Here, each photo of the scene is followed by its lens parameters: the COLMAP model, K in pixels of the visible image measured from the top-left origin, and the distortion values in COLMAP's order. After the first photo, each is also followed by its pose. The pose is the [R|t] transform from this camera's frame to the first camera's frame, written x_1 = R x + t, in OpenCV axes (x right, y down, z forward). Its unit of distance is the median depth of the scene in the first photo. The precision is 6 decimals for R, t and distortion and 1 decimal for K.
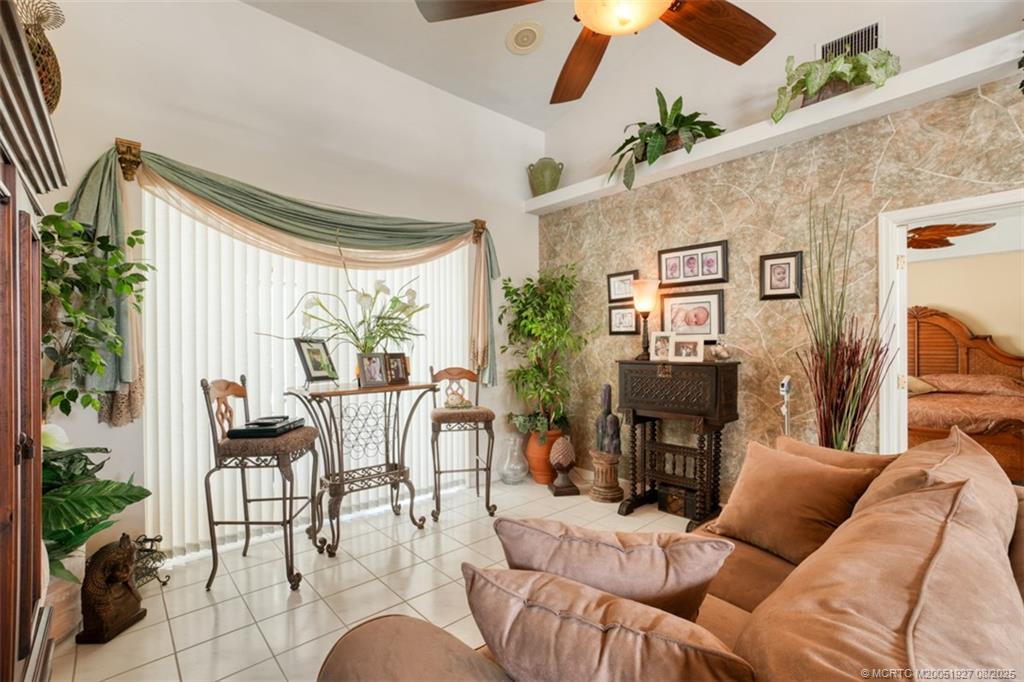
lens RADIAL K [[455.4, 0, 497.7], [0, 455.4, 341.2], [0, 0, 1]] dist [-0.028961, 0.010129]
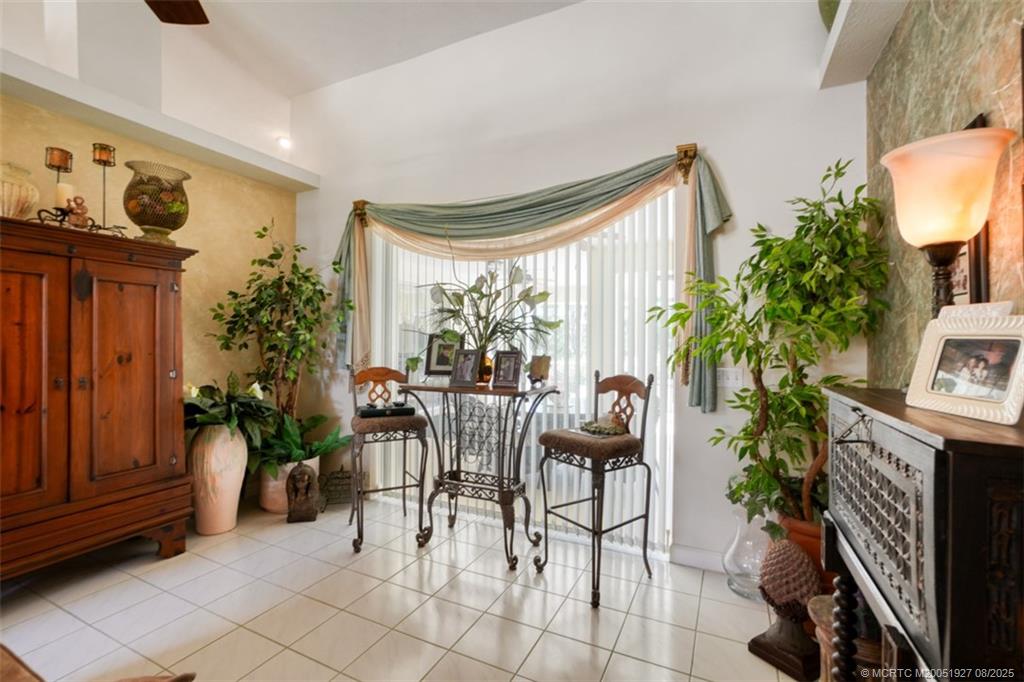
lens RADIAL K [[455.4, 0, 497.1], [0, 455.4, 344.2], [0, 0, 1]] dist [-0.028961, 0.010129]
pose [[0.370542, 0.008313, -0.928779, 0.418544], [-0.003630, 0.999965, 0.007502, 0.005718], [0.928809, 0.000591, 0.370559, 0.496495]]
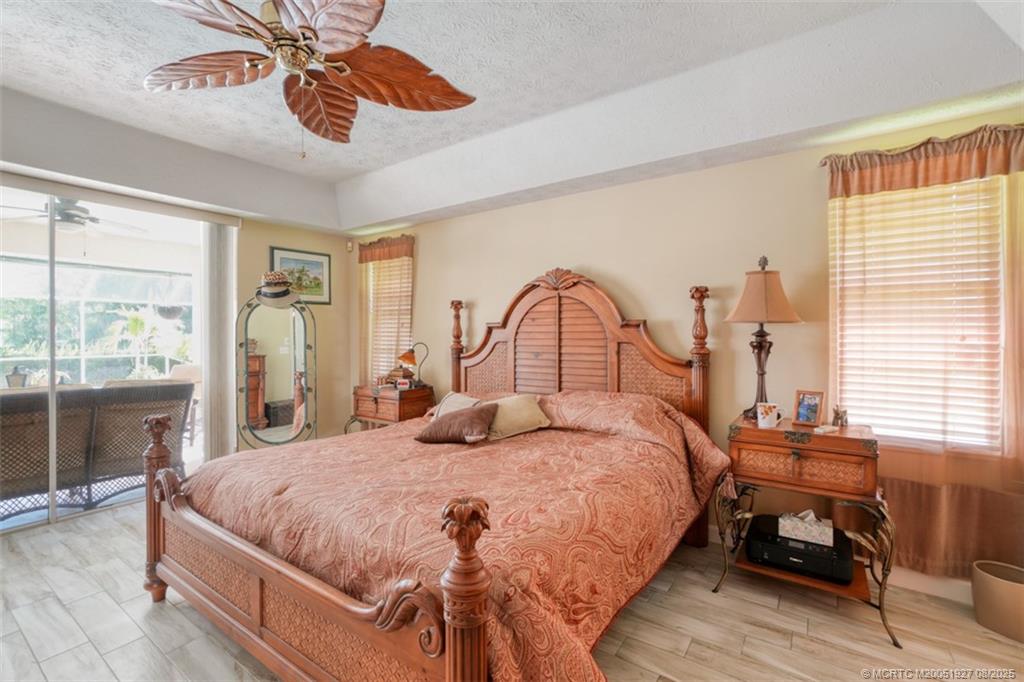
lens RADIAL K [[455.4, 0, 506.0], [0, 455.4, 332.7], [0, 0, 1]] dist [-0.028961, 0.010129]
pose [[0.974576, -0.000728, 0.224057, 0.973657], [0.000807, 1.000000, -0.000262, 0.003343], [-0.224057, 0.000436, 0.974576, 0.591527]]
